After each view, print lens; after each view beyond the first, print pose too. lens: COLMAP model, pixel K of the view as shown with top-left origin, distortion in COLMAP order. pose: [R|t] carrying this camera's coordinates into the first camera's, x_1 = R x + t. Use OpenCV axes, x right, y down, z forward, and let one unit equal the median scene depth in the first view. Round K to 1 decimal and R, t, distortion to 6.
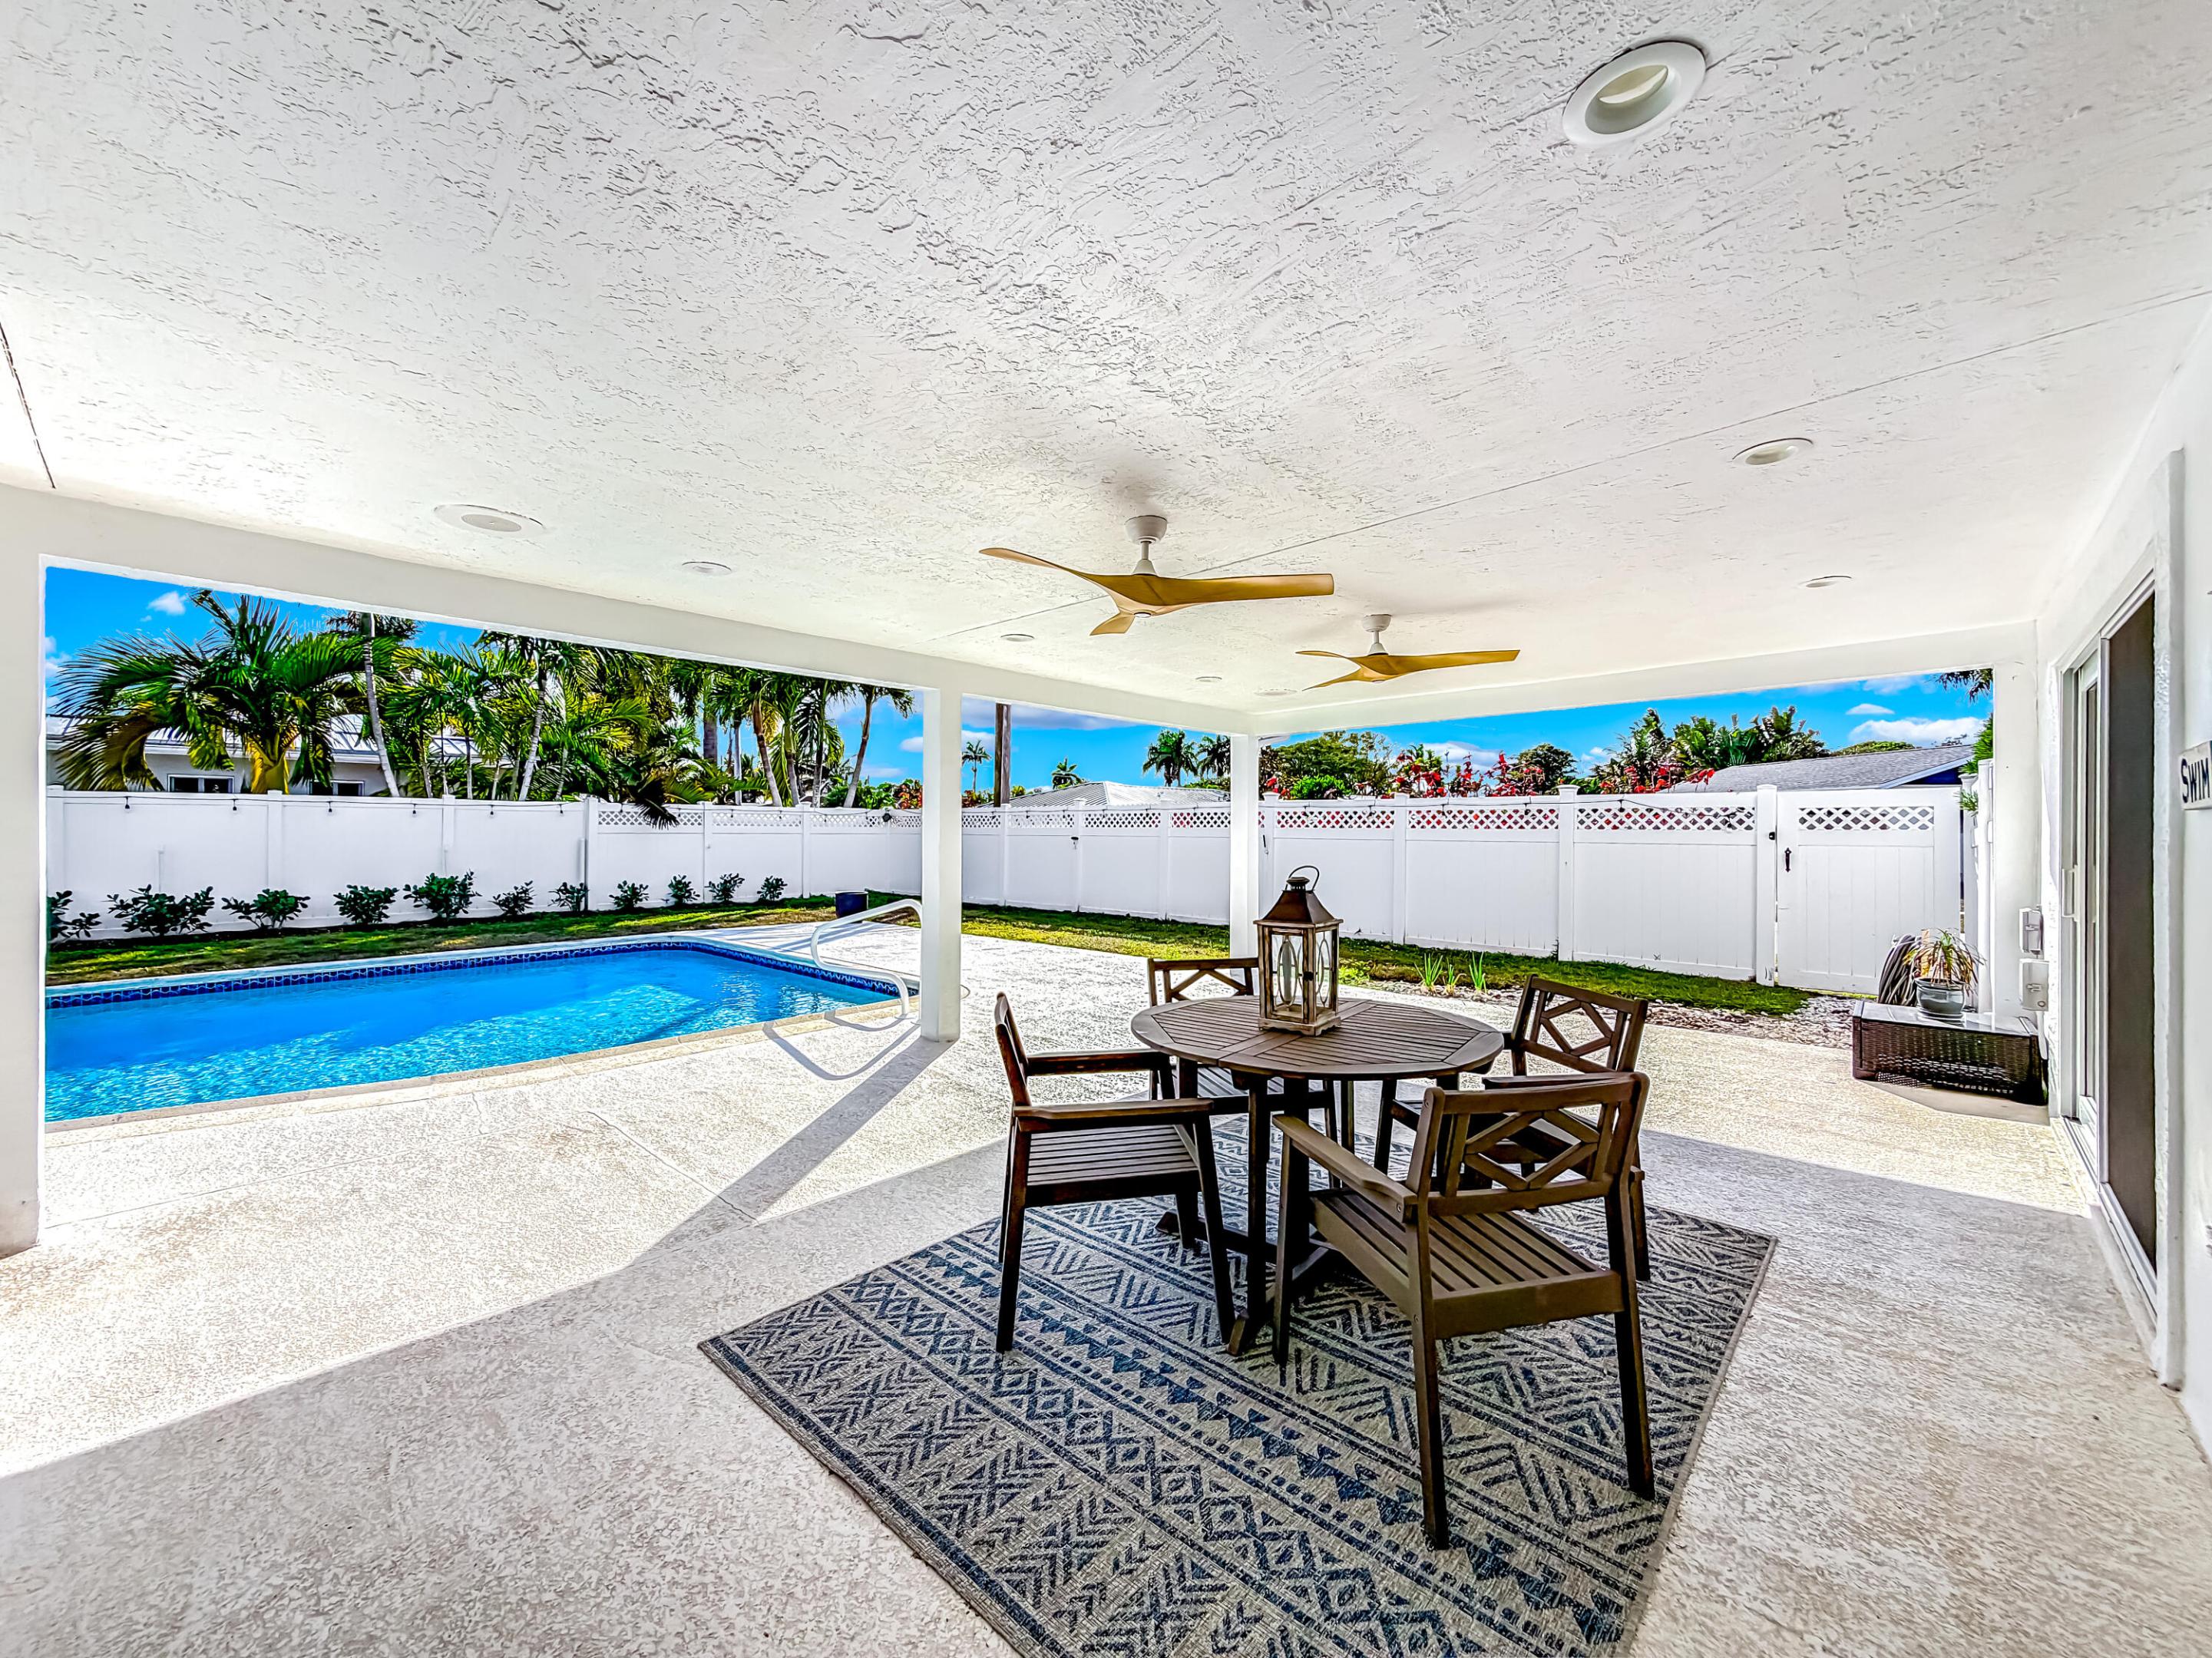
lens RADIAL K [[872.4, 0, 1104.6], [0, 872.4, 814.4], [0, 0, 1]] dist [0.014699, 0.000152]
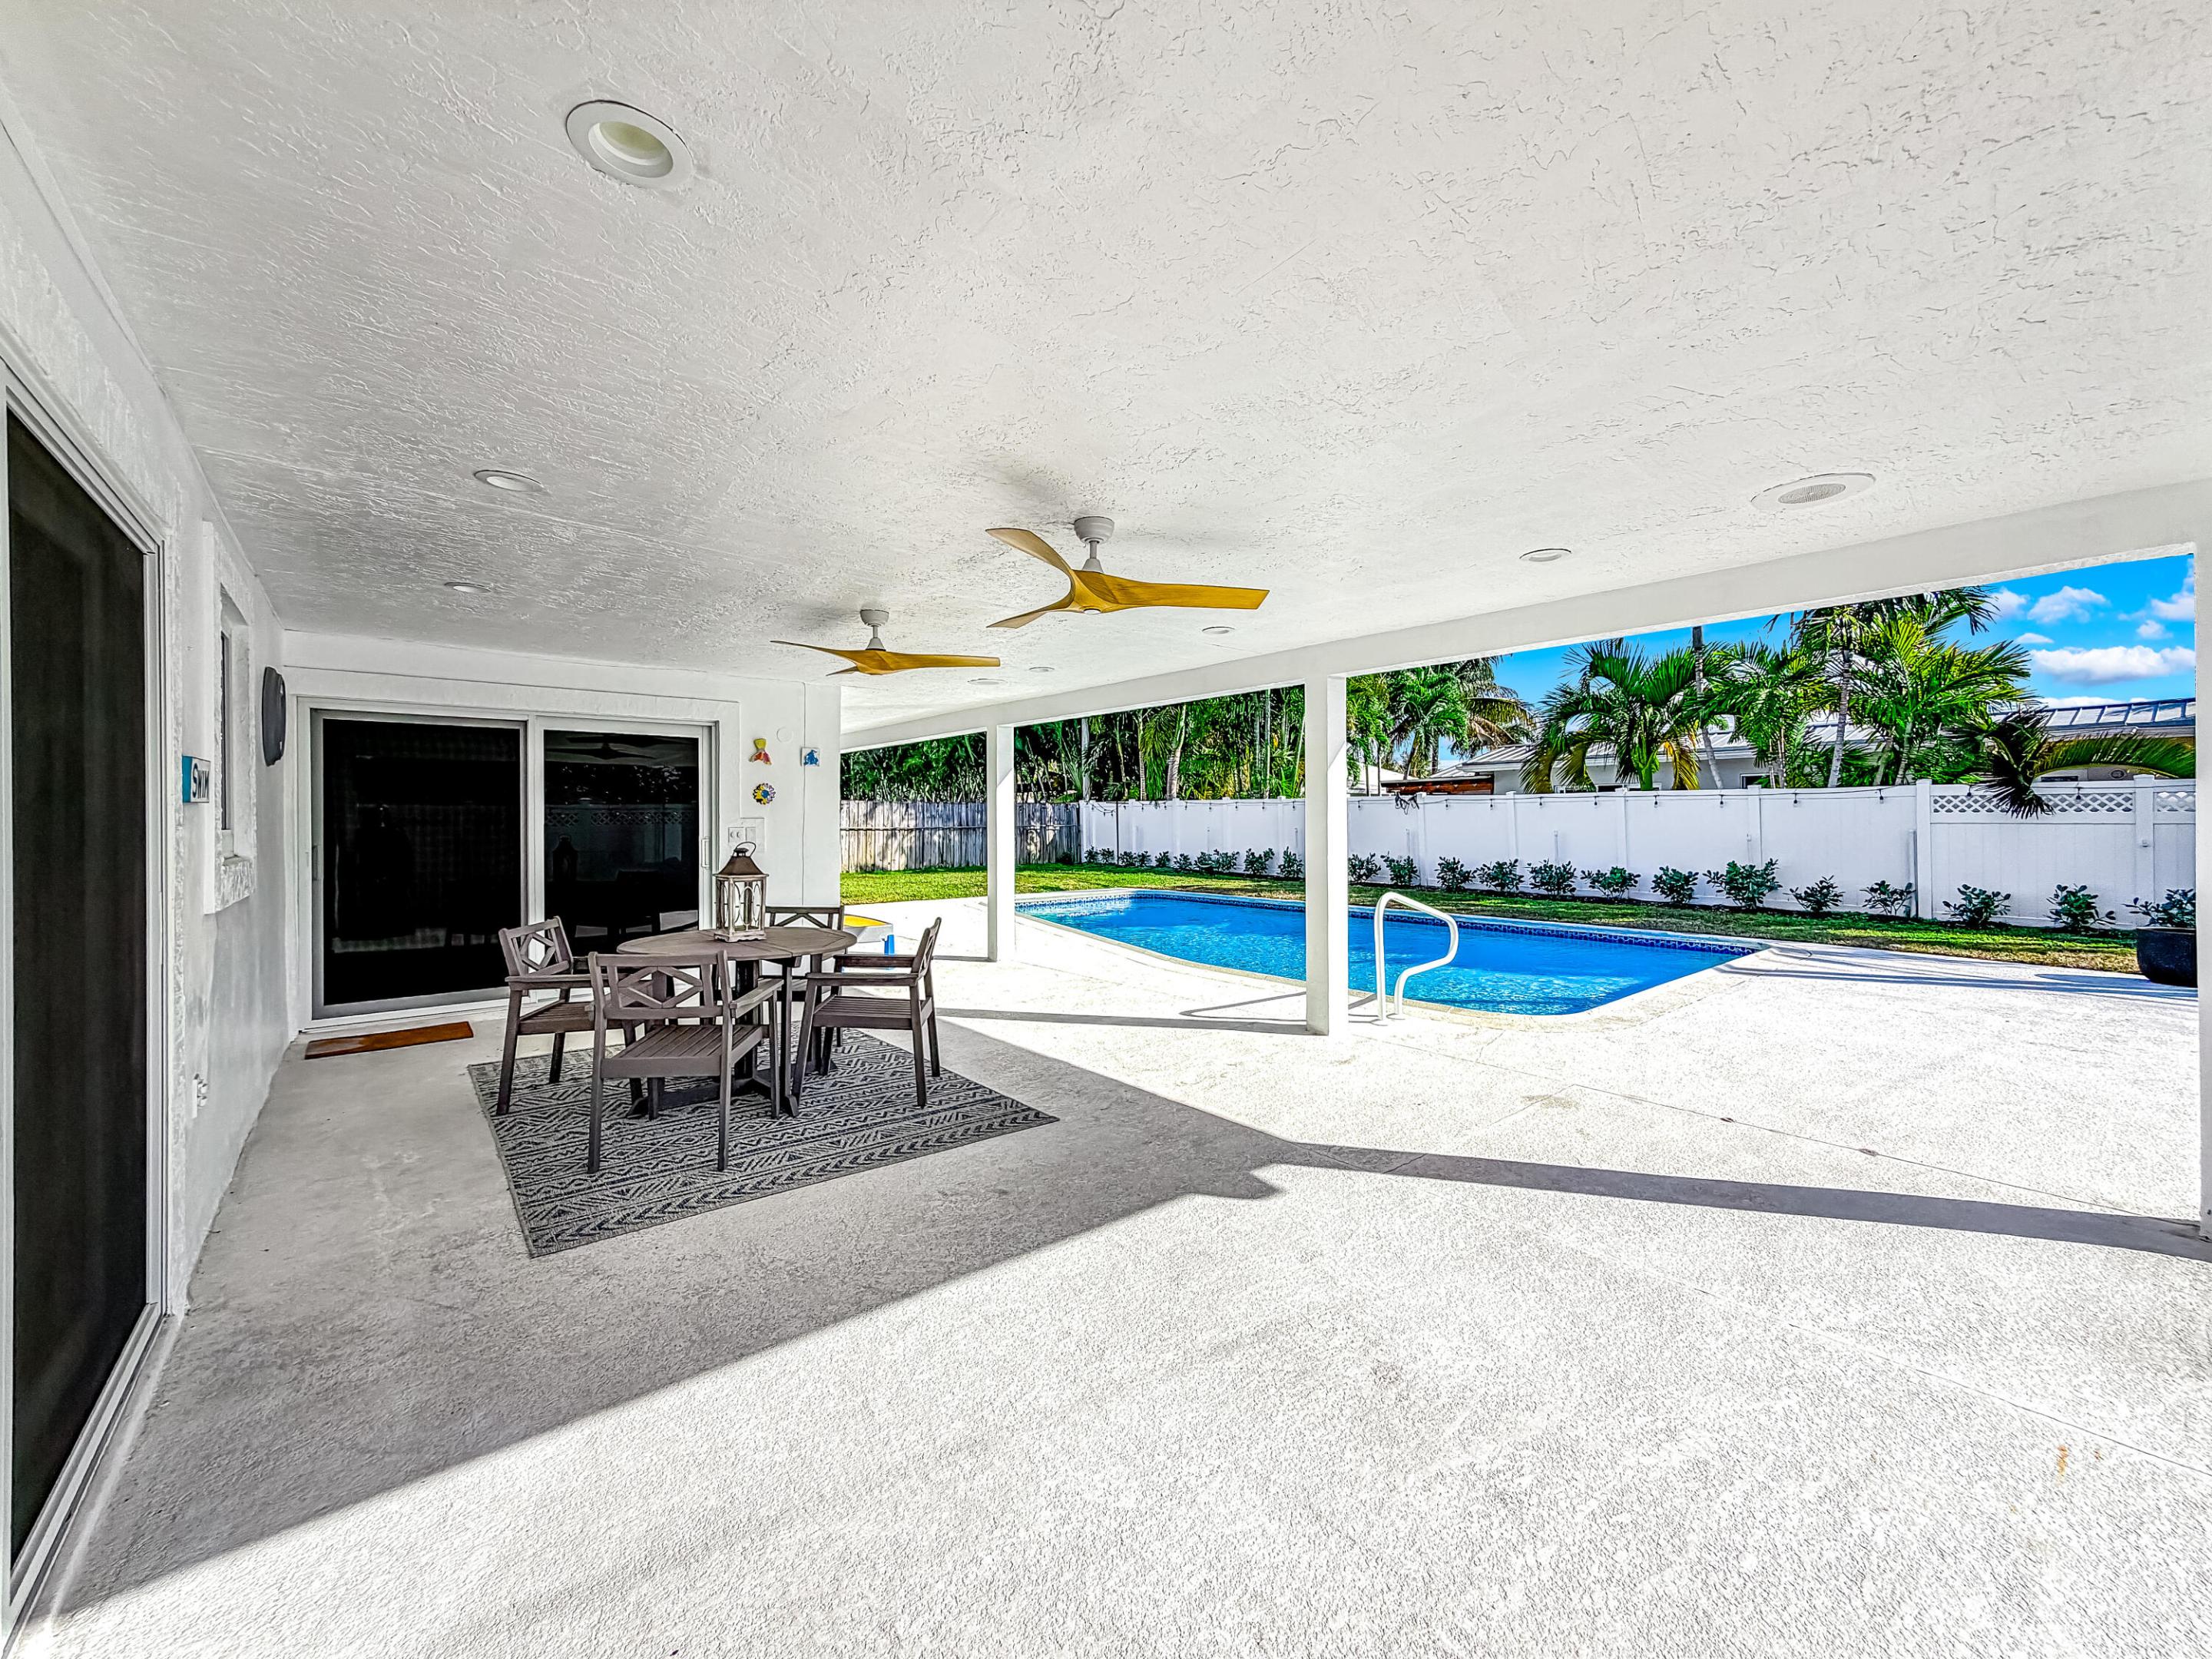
lens RADIAL K [[872.5, 0, 1104.6], [0, 872.5, 814.9], [0, 0, 1]] dist [0.014699, 0.000152]
pose [[-0.134302, -0.007322, -0.990913, 0.376336], [0.018891, 0.999772, -0.009948, 0.008453], [0.990760, -0.020056, -0.134133, 0.406294]]
